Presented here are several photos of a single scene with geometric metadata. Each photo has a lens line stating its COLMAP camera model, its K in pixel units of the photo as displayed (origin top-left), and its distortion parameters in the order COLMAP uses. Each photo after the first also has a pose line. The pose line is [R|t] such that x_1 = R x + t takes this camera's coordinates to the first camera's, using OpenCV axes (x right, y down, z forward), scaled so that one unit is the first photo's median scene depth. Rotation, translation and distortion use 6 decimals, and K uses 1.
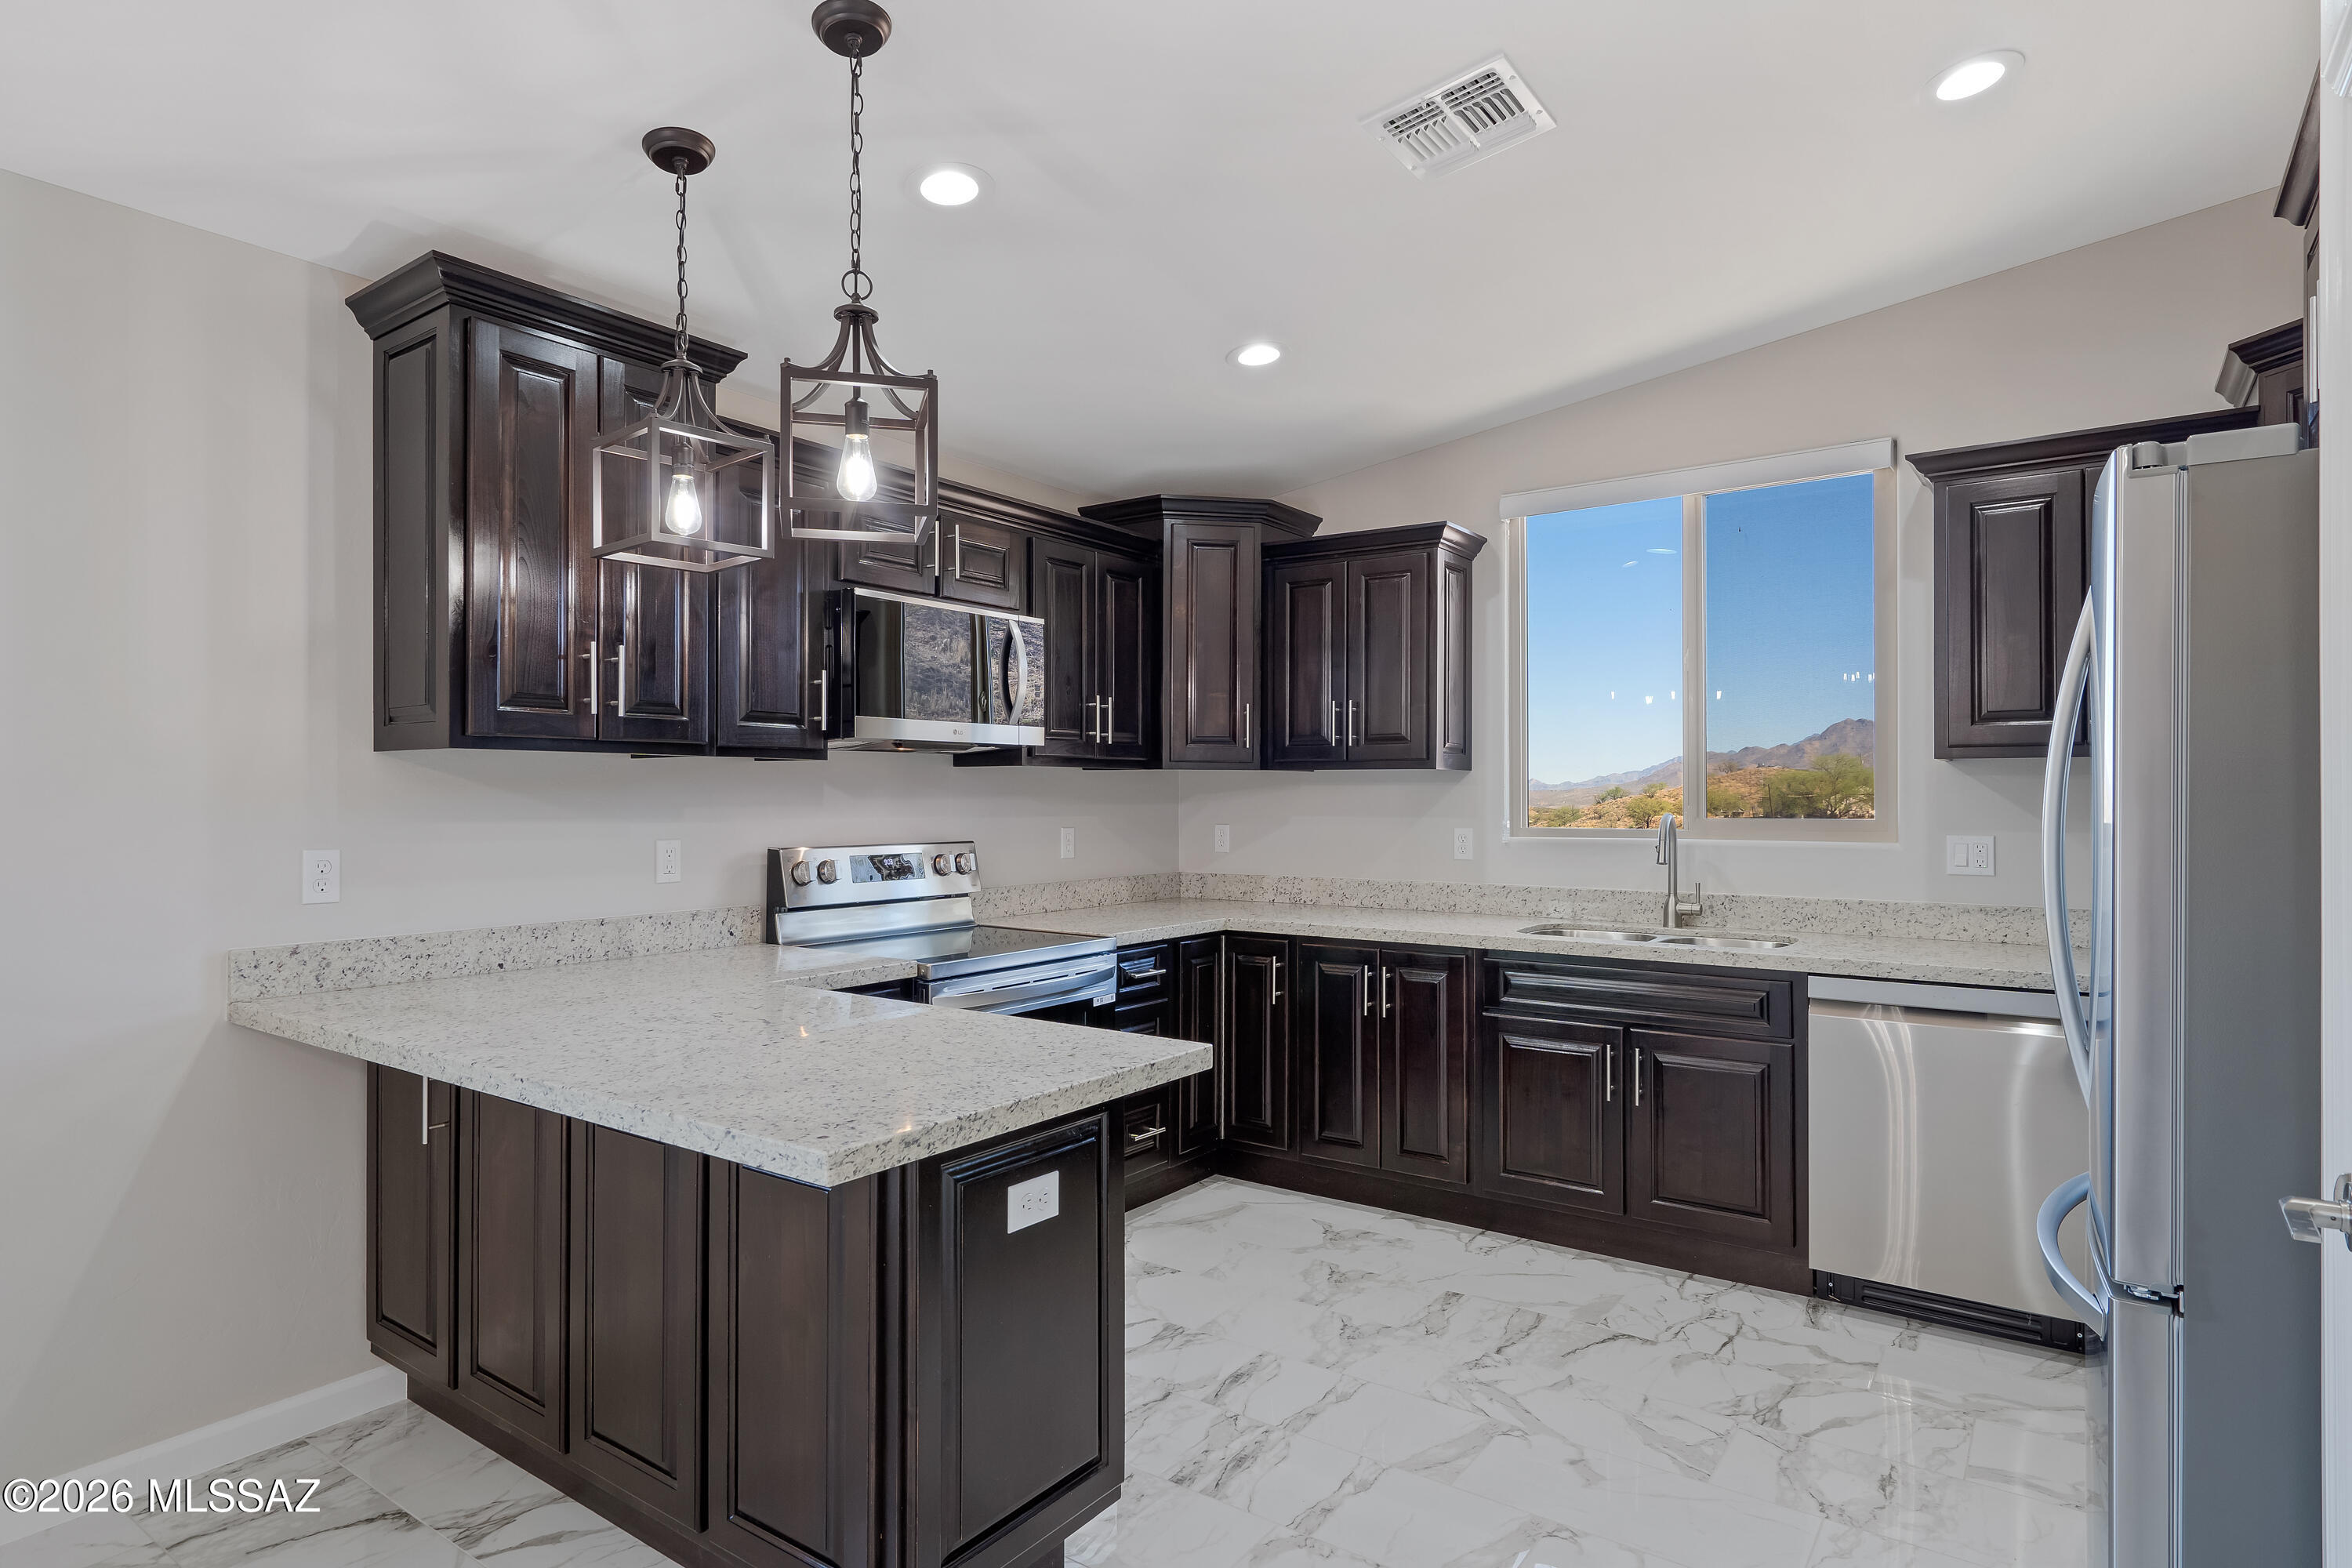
lens RADIAL K [[1273.0, 0, 1176.0], [0, 1273.0, 784.0], [0, 0, 1]] dist [-0.002185, 0.000670]
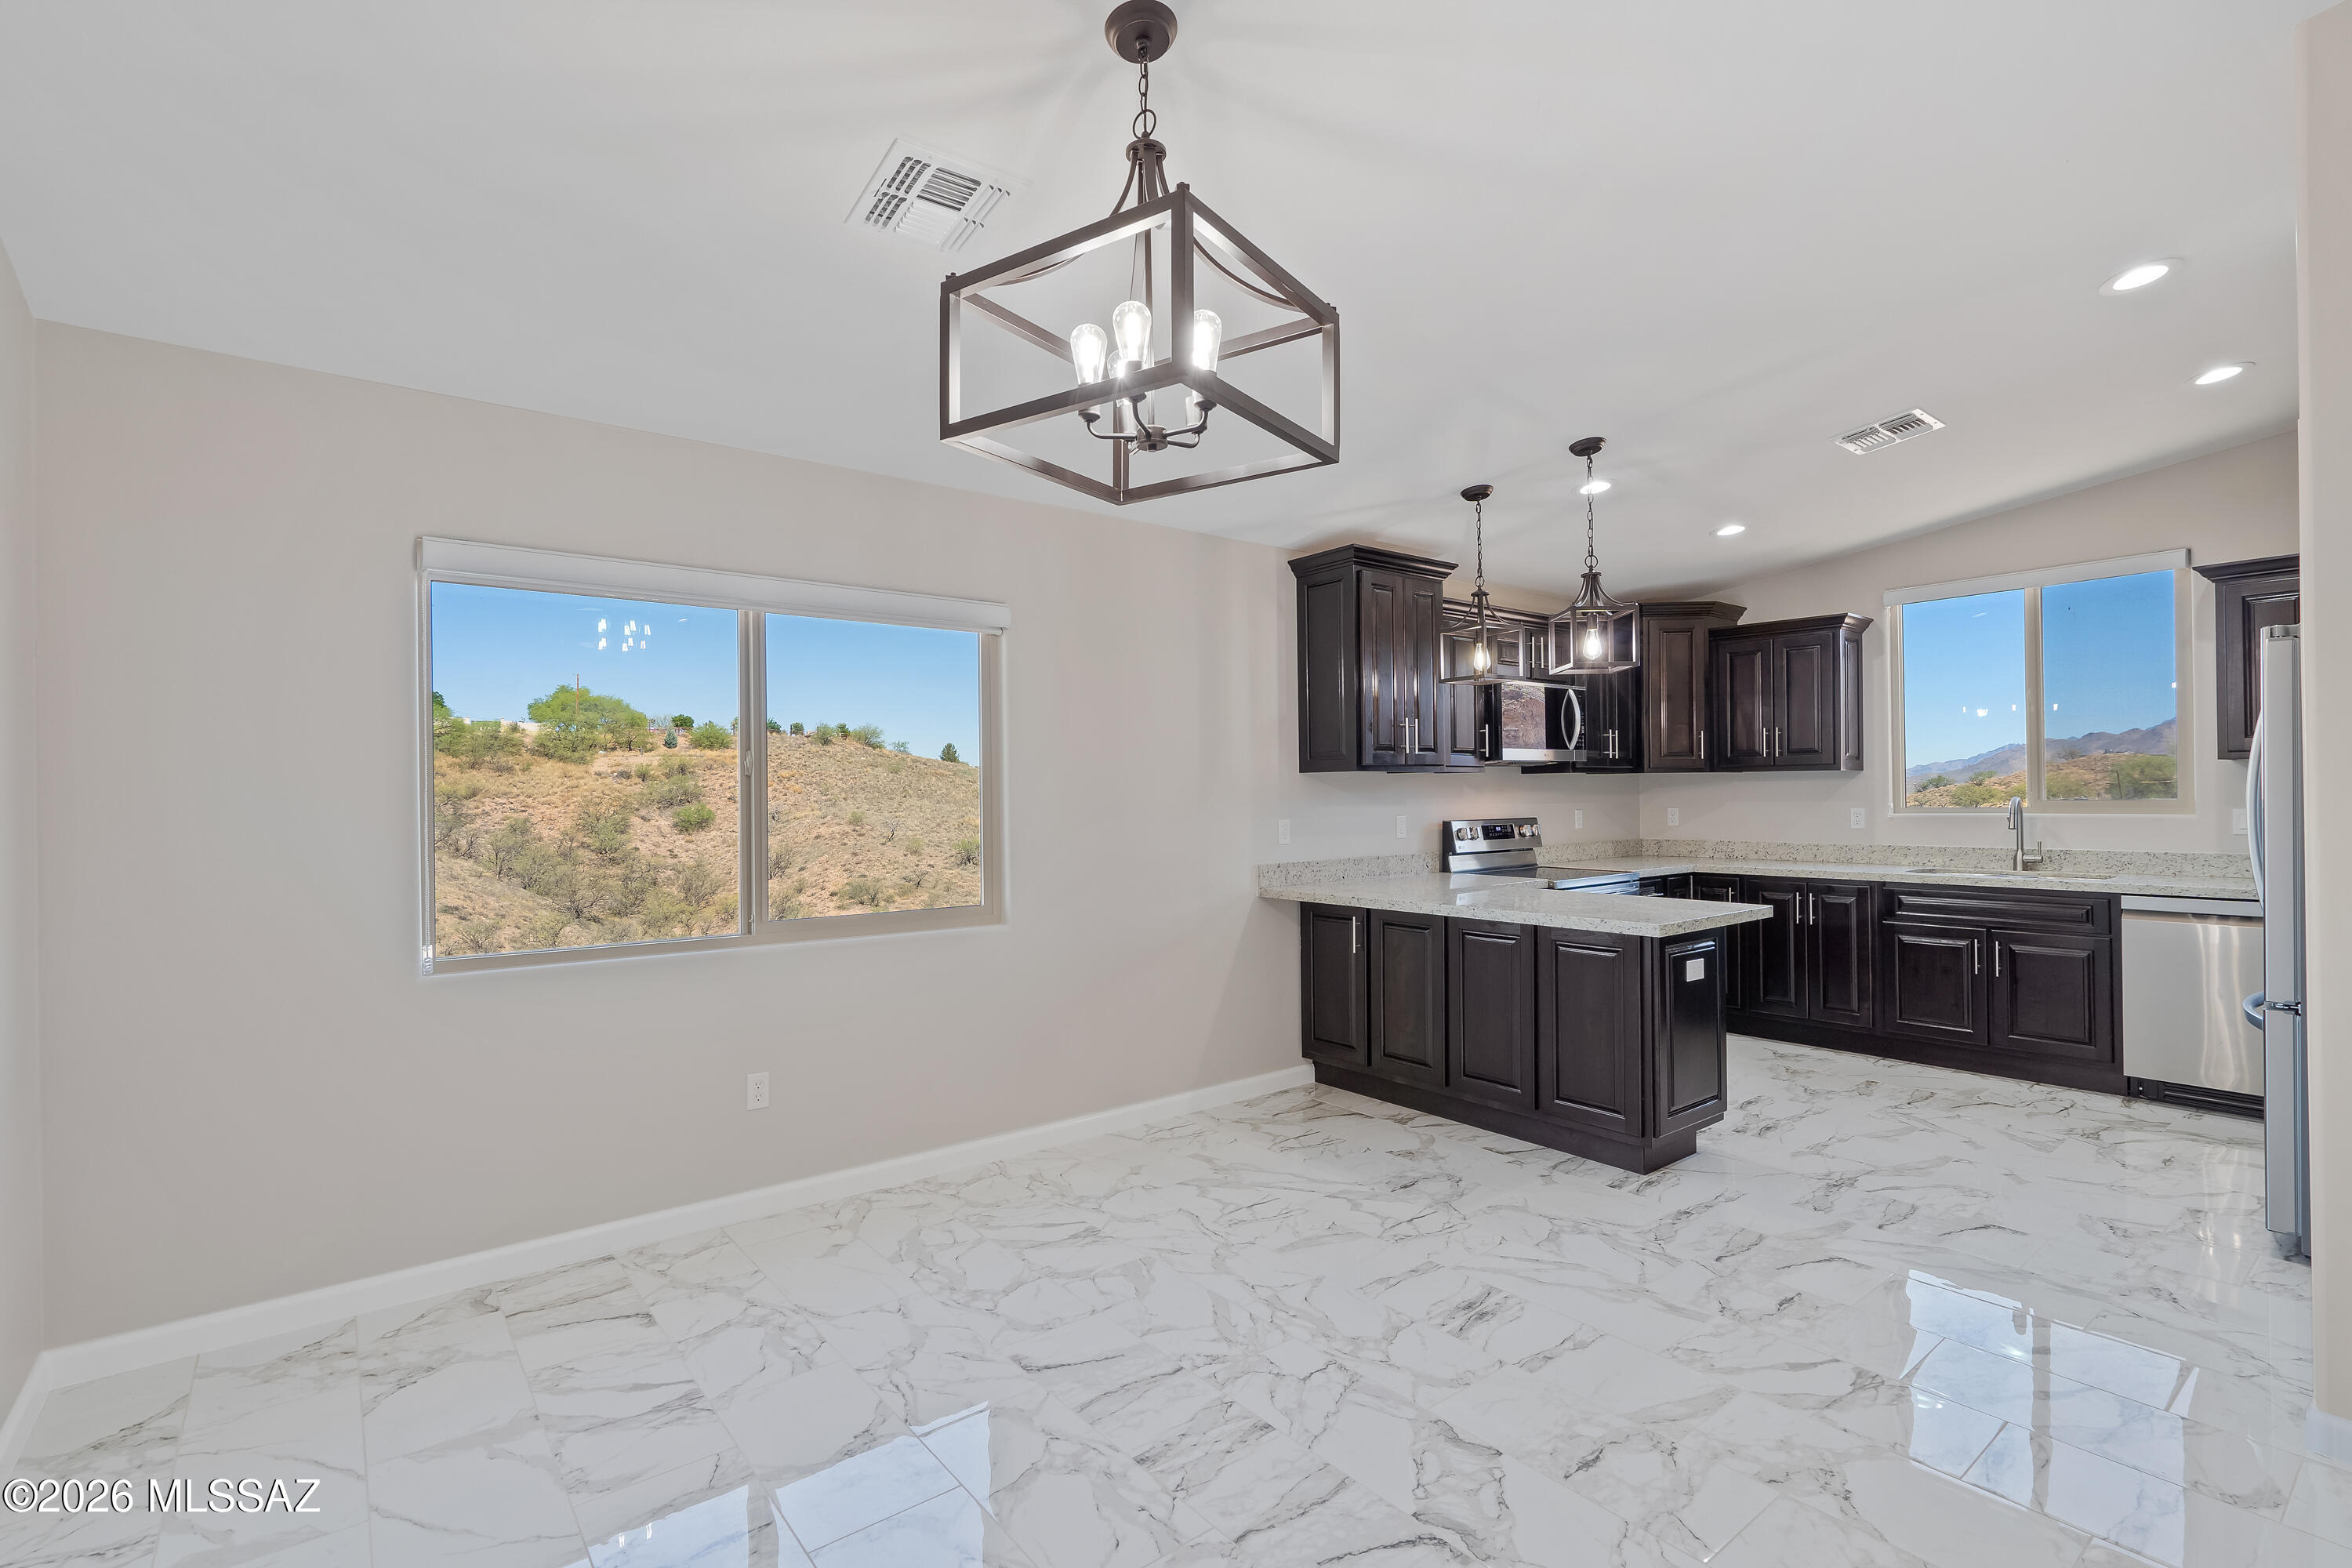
lens RADIAL K [[1079.5, 0, 1174.5], [0, 1079.5, 788.9], [0, 0, 1]] dist [-0.001162, 0.000041]
pose [[0.960058, -0.013204, -0.279489, -0.249612], [0.015067, 0.999876, 0.004518, -0.008258], [0.279394, -0.008549, 0.960138, -0.593848]]
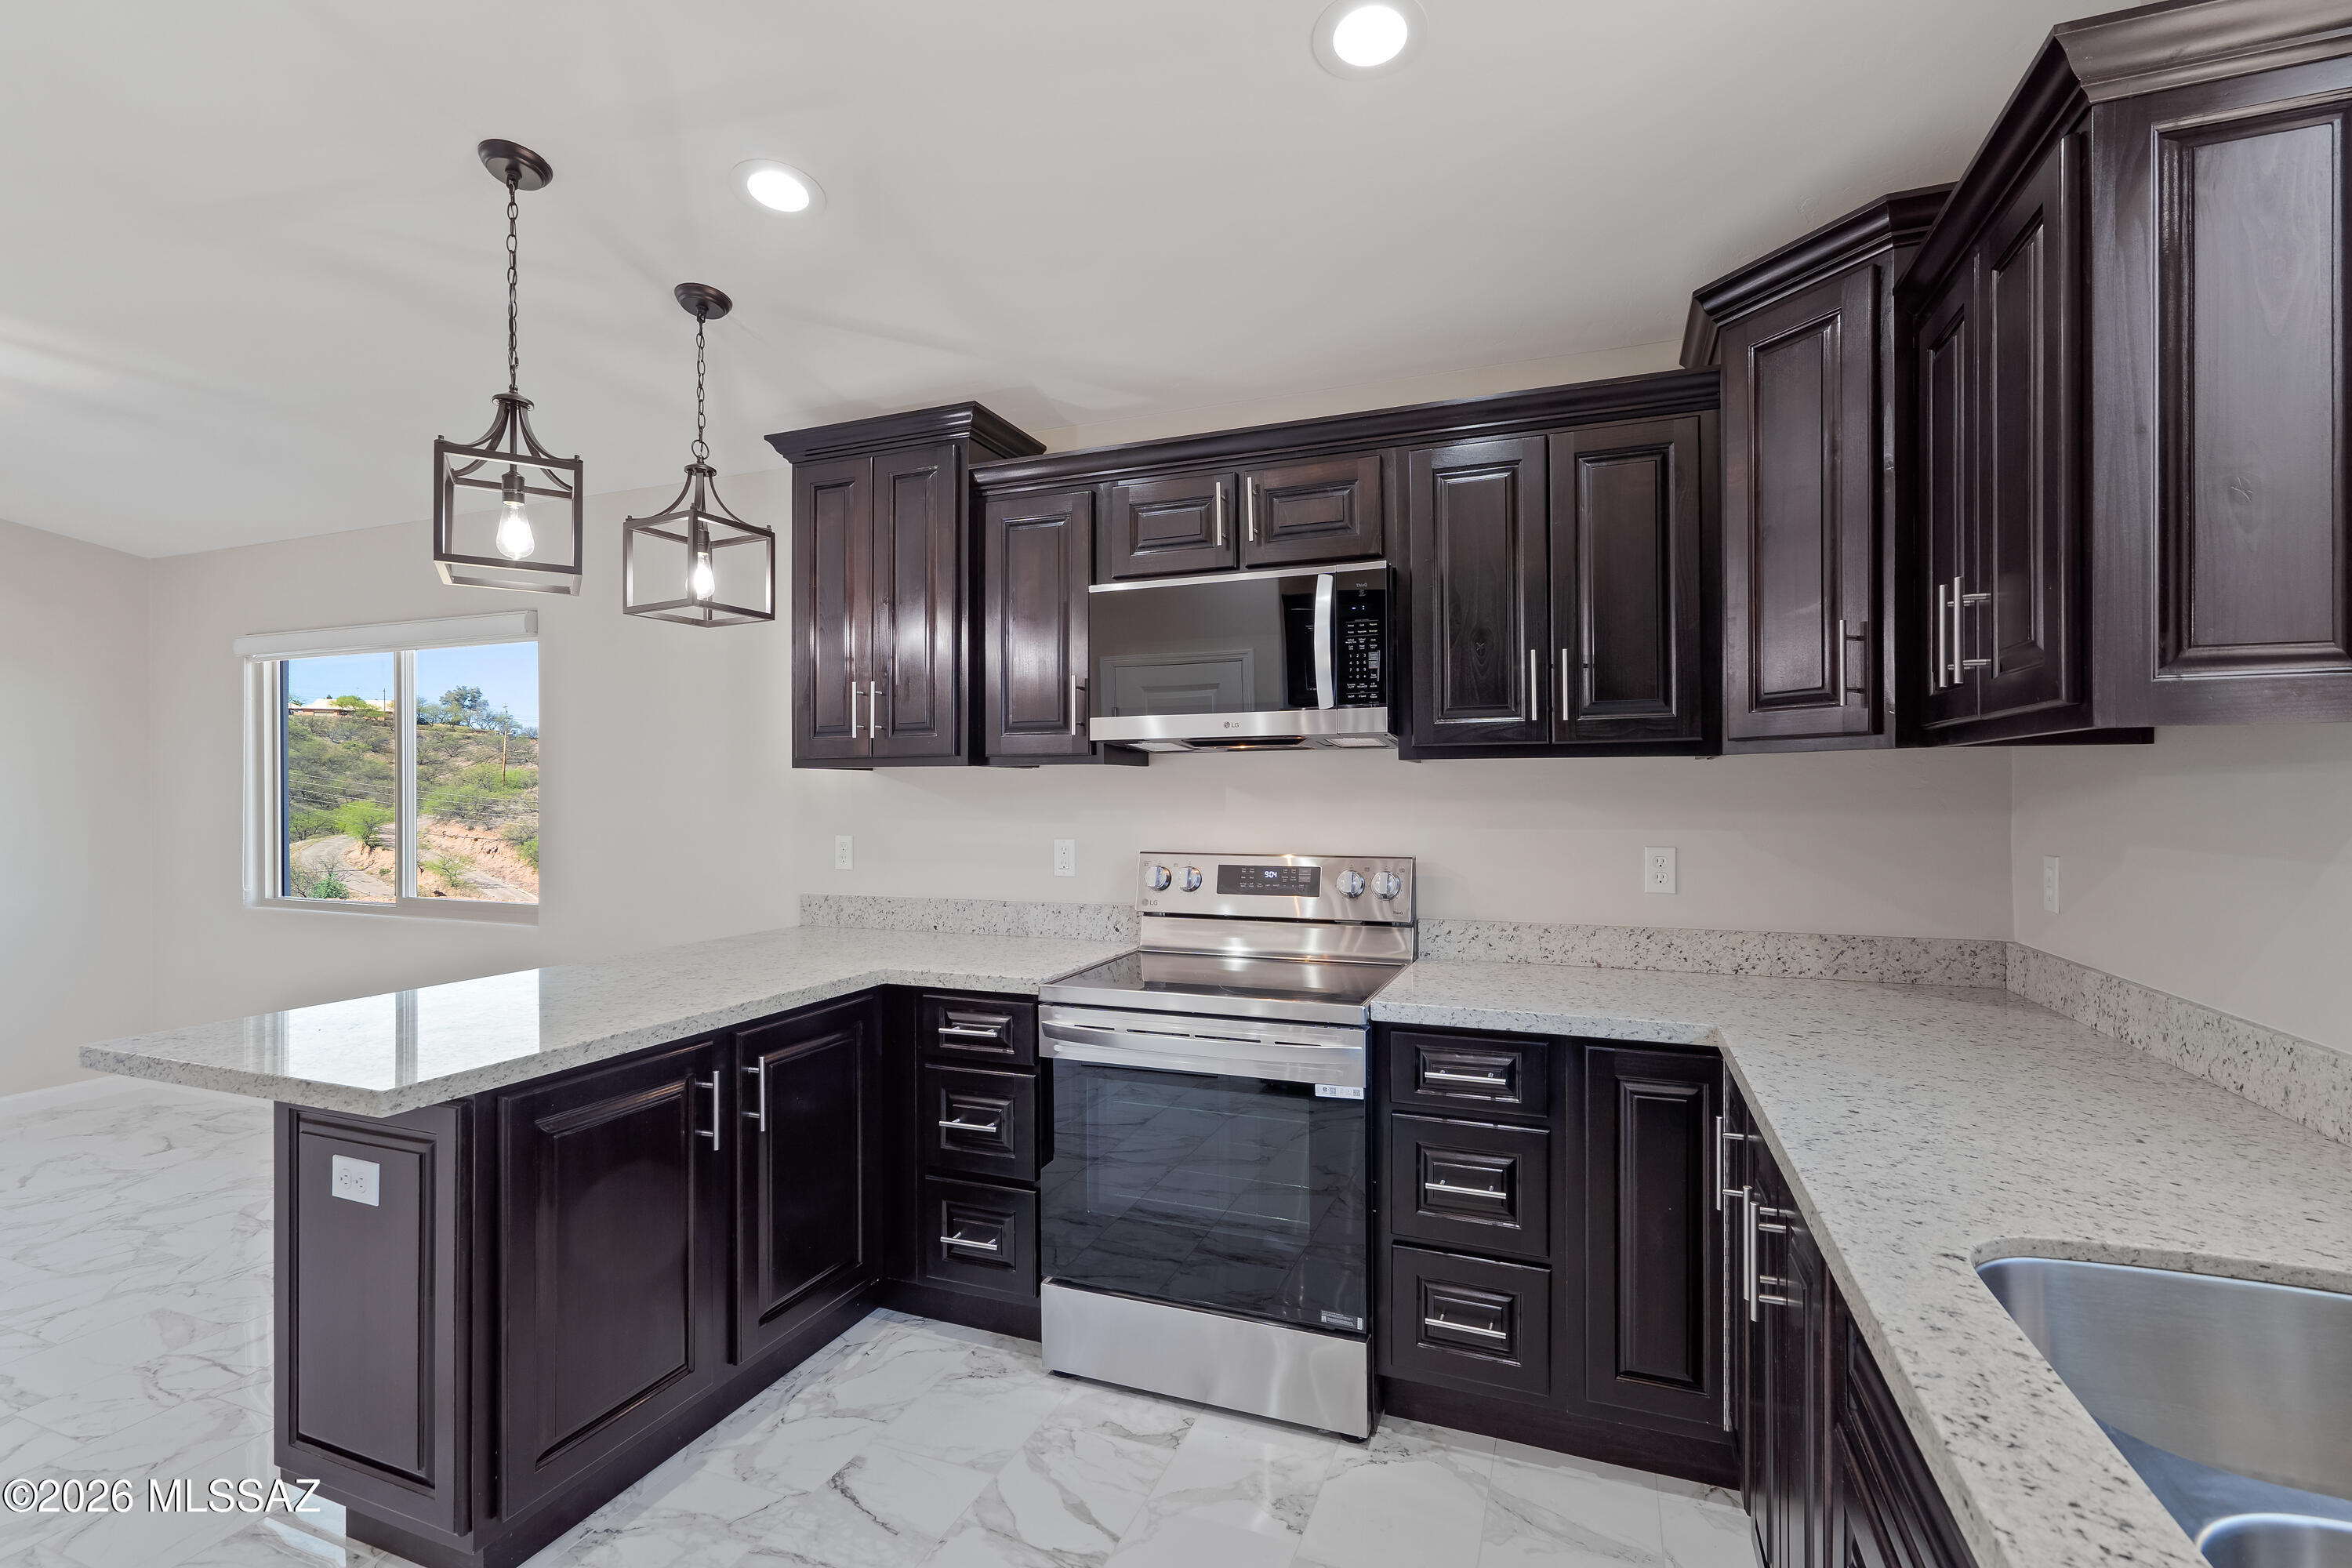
lens RADIAL K [[1066.2, 0, 1169.9], [0, 1066.2, 795.0], [0, 0, 1]] dist [-0.002114, 0.000002]
pose [[0.239548, -0.002814, -0.970880, 0.504890], [0.011623, 0.999932, -0.000030, 0.005197], [0.970815, -0.011277, 0.239565, 0.792212]]
